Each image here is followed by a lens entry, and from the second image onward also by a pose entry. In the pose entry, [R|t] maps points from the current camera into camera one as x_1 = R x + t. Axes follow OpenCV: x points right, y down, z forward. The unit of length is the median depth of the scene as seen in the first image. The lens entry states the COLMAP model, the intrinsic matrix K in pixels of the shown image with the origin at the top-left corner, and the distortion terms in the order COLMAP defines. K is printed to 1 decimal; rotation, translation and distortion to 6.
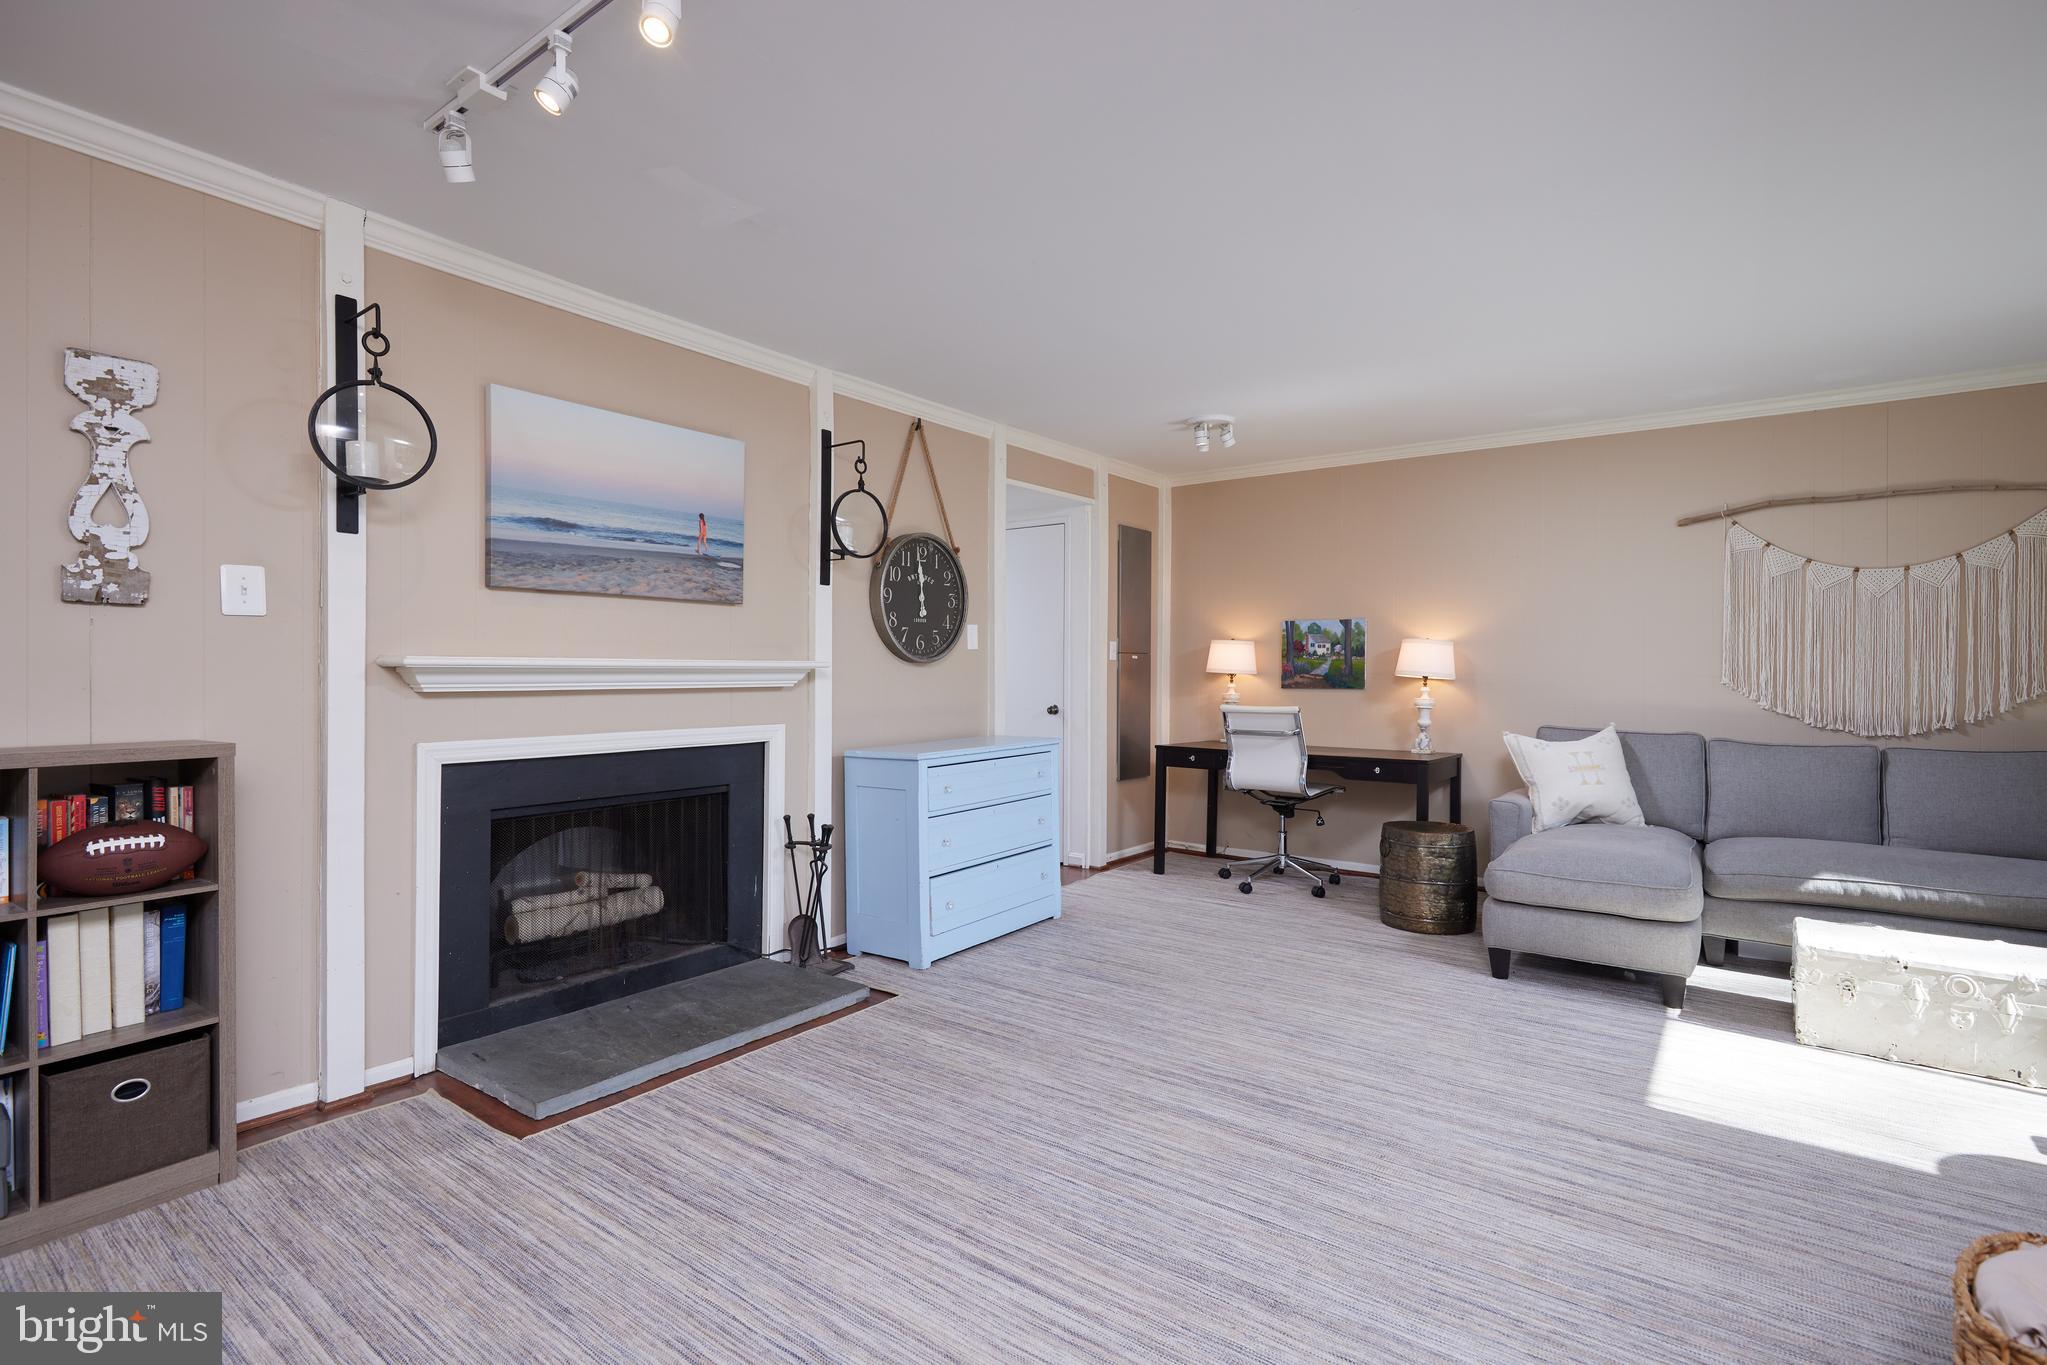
lens RADIAL K [[973.8, 0, 1039.8], [0, 973.8, 674.6], [0, 0, 1]] dist [-0.001976, 0.002004]
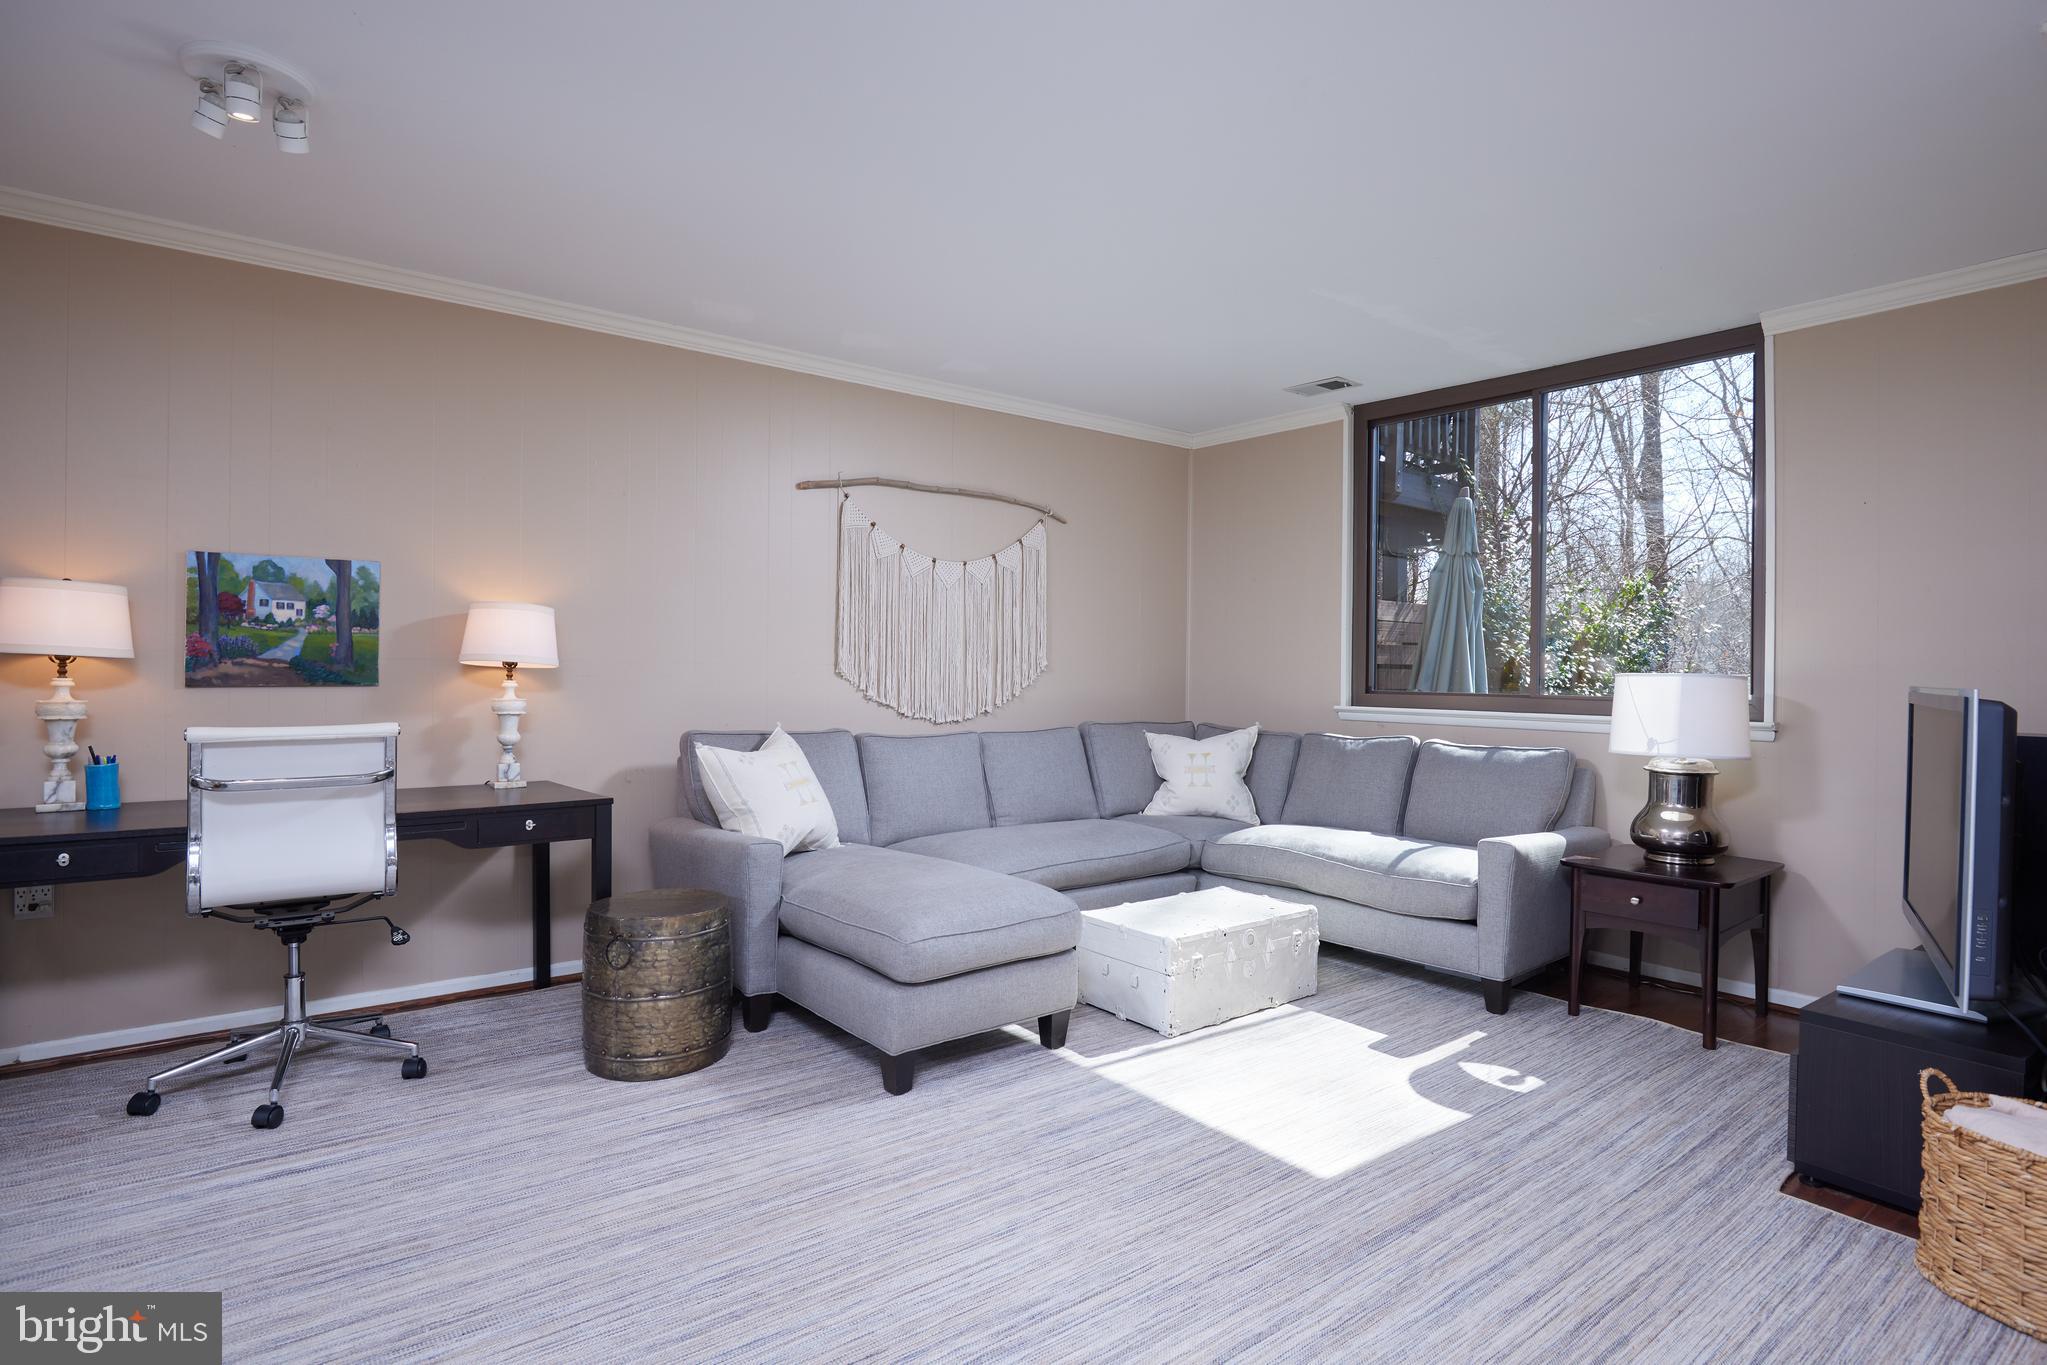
lens RADIAL K [[1054.7, 0, 1041.8], [0, 1054.7, 674.9], [0, 0, 1]] dist [-0.023017, 0.002222]
pose [[0.262116, -0.009922, 0.964985, -0.239503], [-0.006394, 0.999907, 0.012018, -0.001786], [-0.965015, -0.009320, 0.262029, 0.720134]]
